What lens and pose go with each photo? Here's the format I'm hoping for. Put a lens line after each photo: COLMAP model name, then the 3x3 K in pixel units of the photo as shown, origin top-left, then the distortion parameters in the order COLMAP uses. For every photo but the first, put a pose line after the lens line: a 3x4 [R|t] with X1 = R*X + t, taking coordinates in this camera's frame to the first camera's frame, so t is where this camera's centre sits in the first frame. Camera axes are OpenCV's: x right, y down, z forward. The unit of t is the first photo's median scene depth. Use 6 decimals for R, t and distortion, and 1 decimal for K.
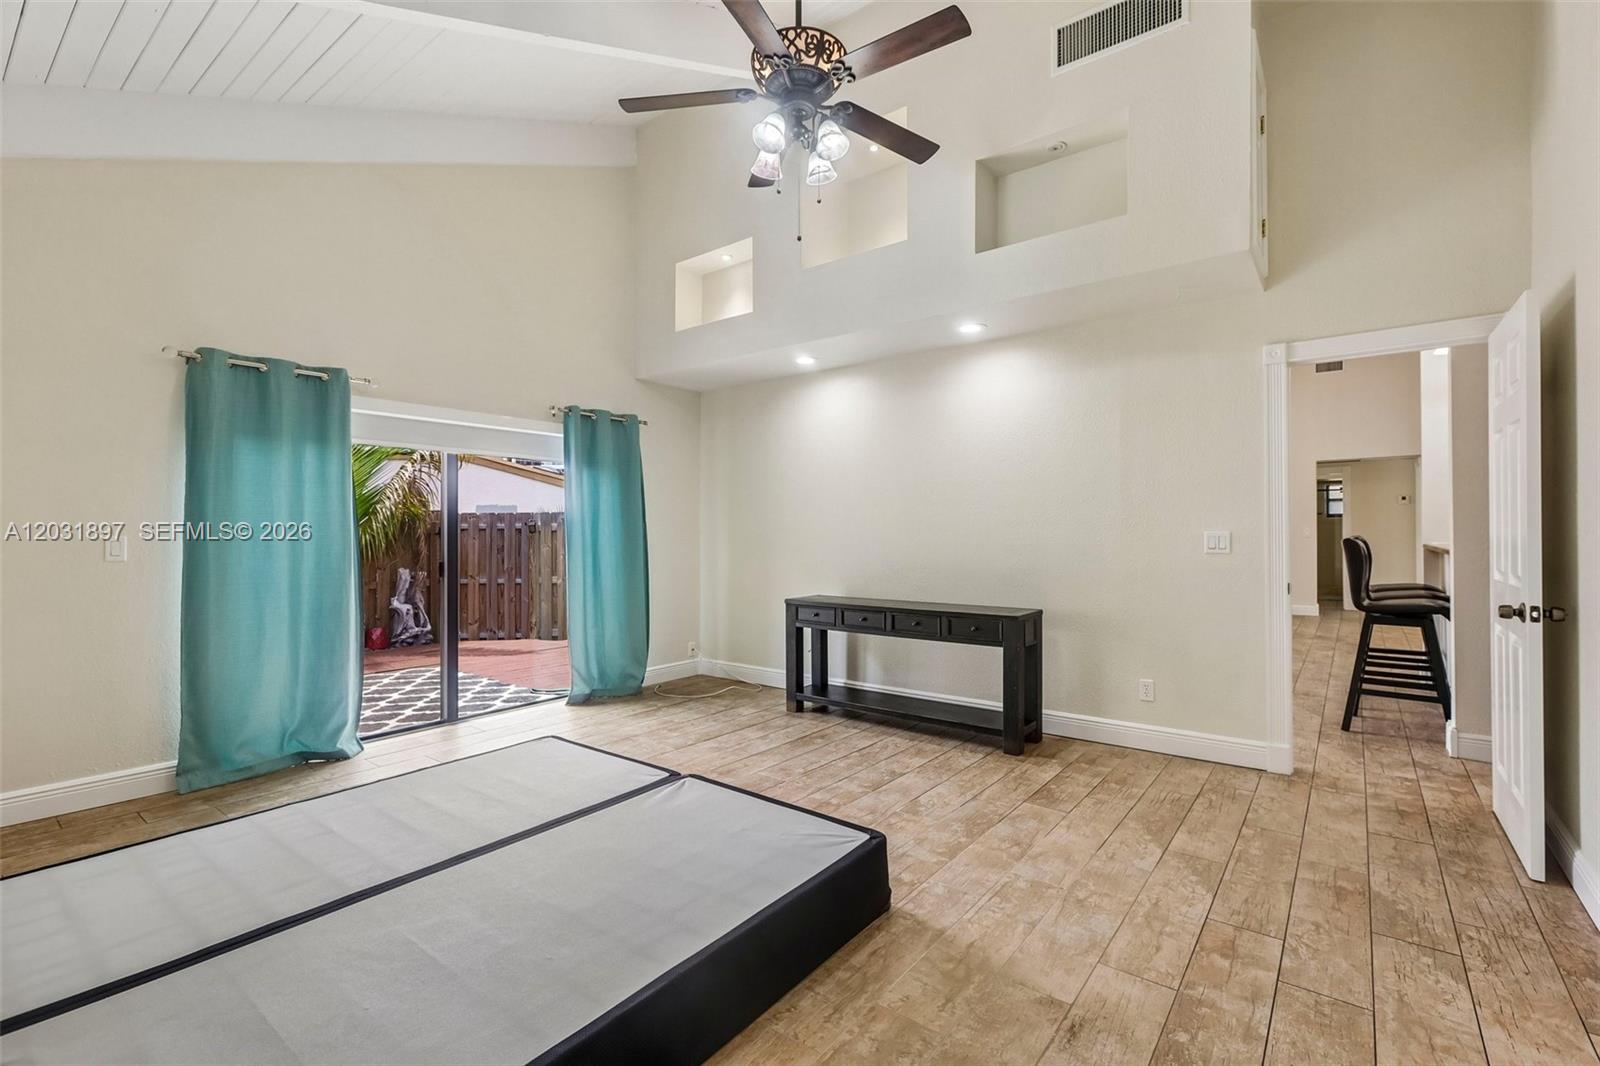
lens RADIAL K [[708.2, 0, 797.7], [0, 708.2, 527.0], [0, 0, 1]] dist [0.001457, 0.000761]
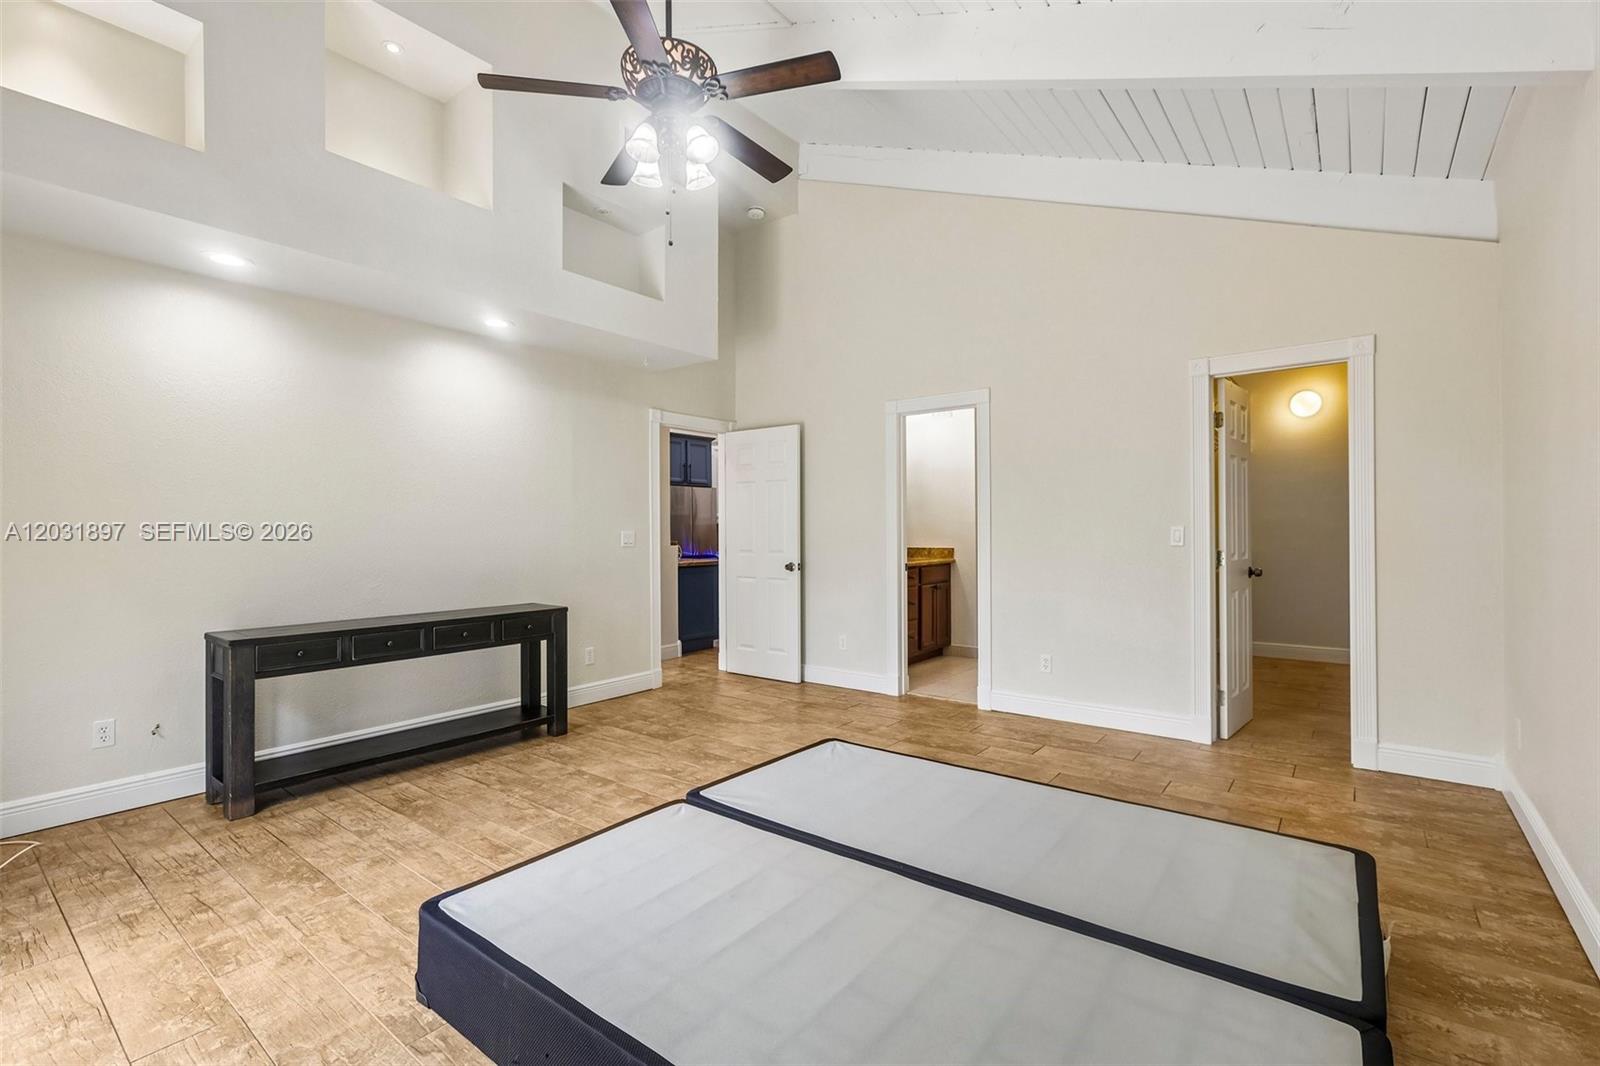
lens RADIAL K [[708.2, 0, 797.7], [0, 708.2, 527.0], [0, 0, 1]] dist [0.001457, 0.000761]
pose [[-0.000523, 0.011448, 0.999934, -0.806468], [-0.003390, 0.999929, -0.011450, 0.011905], [-0.999994, -0.003396, -0.000484, 0.647261]]
